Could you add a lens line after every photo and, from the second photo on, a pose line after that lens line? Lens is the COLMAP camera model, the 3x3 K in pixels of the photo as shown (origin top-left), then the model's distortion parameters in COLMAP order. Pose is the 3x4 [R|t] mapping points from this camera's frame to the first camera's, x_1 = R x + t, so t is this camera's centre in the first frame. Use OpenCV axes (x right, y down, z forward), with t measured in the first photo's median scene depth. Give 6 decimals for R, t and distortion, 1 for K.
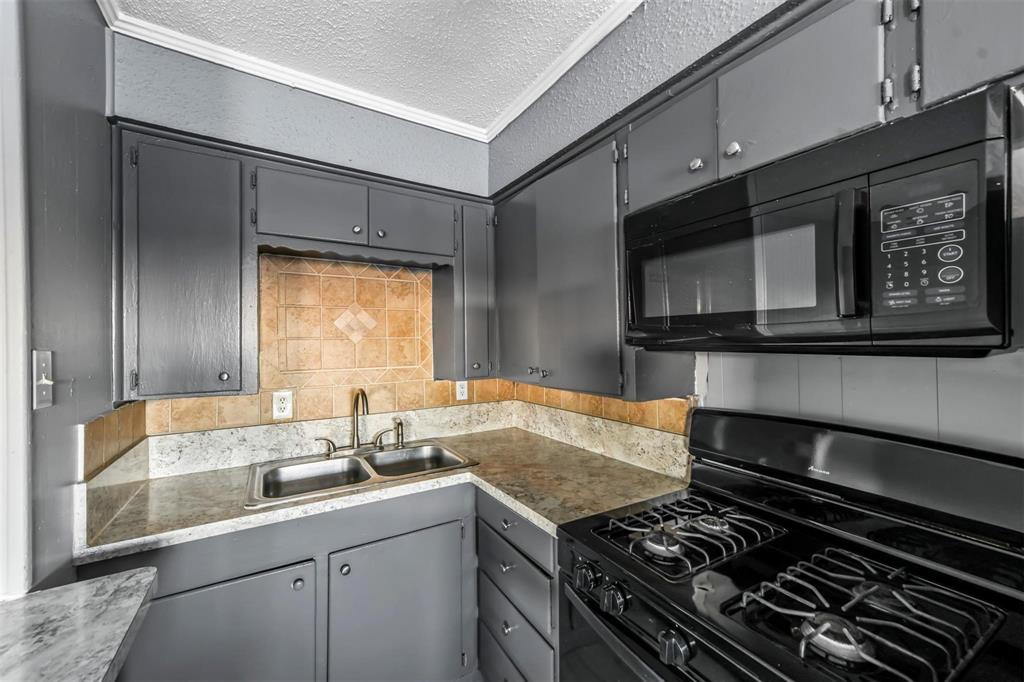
lens RADIAL K [[401.8, 0, 509.7], [0, 401.8, 340.4], [0, 0, 1]] dist [0.009867, 0.001385]
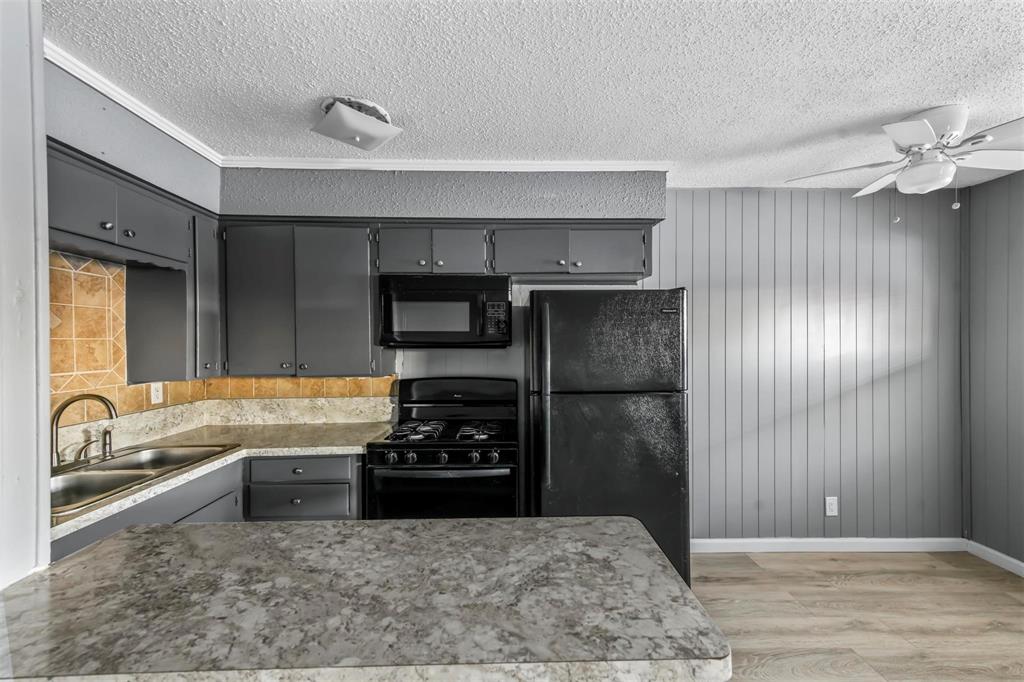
lens RADIAL K [[401.8, 0, 516.7], [0, 401.8, 343.1], [0, 0, 1]] dist [0.009867, 0.001385]
pose [[0.494356, 0.005478, 0.869242, -0.635883], [-0.003385, 0.999985, -0.004377, 0.003869], [-0.869253, -0.000779, 0.494367, -0.281794]]
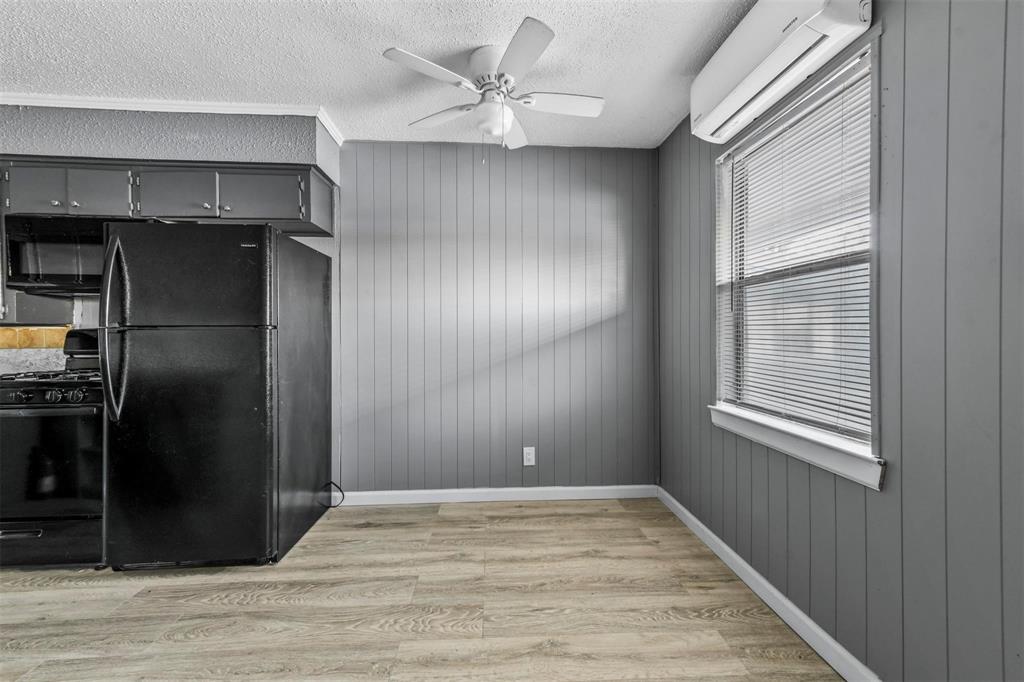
lens RADIAL K [[401.8, 0, 508.9], [0, 401.8, 336.9], [0, 0, 1]] dist [0.009867, 0.001385]
pose [[0.462546, 0.008220, 0.886557, -0.177012], [-0.004350, 0.999966, -0.007002, 0.145563], [-0.886584, -0.000618, 0.462566, -1.131969]]
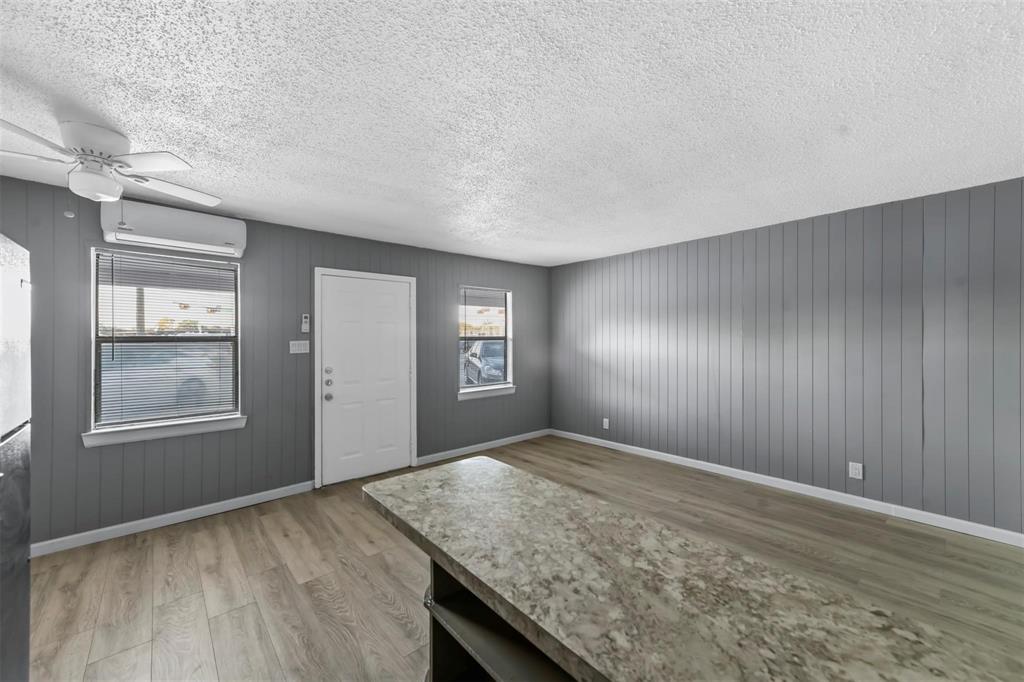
lens RADIAL K [[401.8, 0, 512.8], [0, 401.8, 338.9], [0, 0, 1]] dist [0.009867, 0.001385]
pose [[-0.984748, 0.015906, -0.173257, -0.193553], [0.014940, 0.999865, 0.006878, 0.002485], [0.173343, 0.004185, -0.984853, 0.552014]]
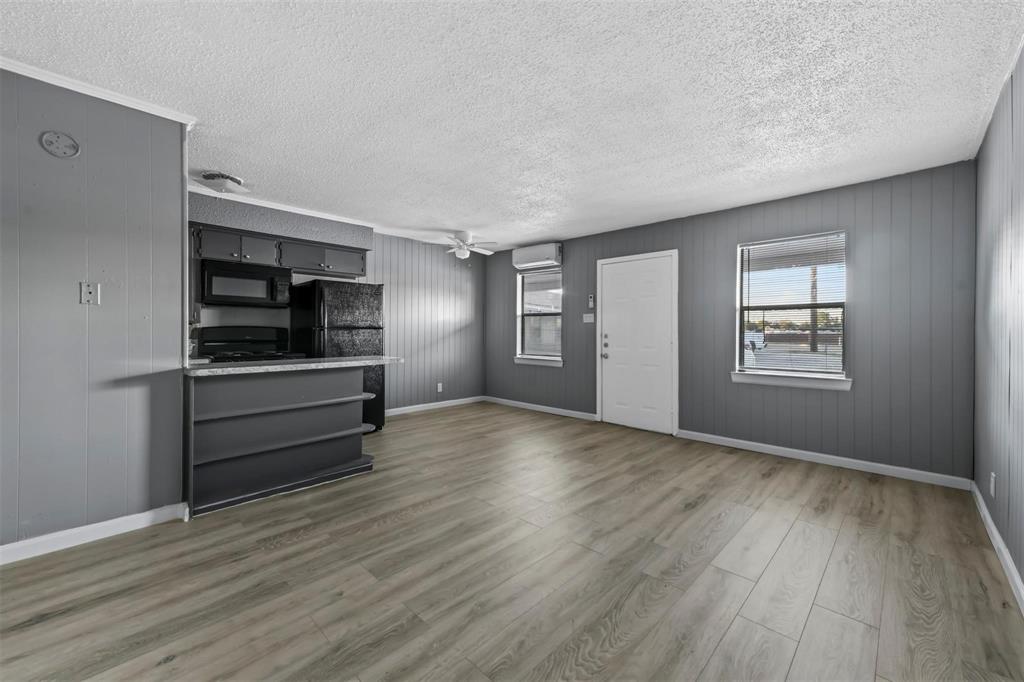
lens RADIAL K [[401.8, 0, 502.9], [0, 401.8, 330.9], [0, 0, 1]] dist [0.009867, 0.001385]
pose [[-0.240776, 0.010981, 0.970519, -1.997503], [-0.003947, 0.999917, -0.012293, 0.157704], [-0.970573, -0.006790, -0.240713, -0.261091]]
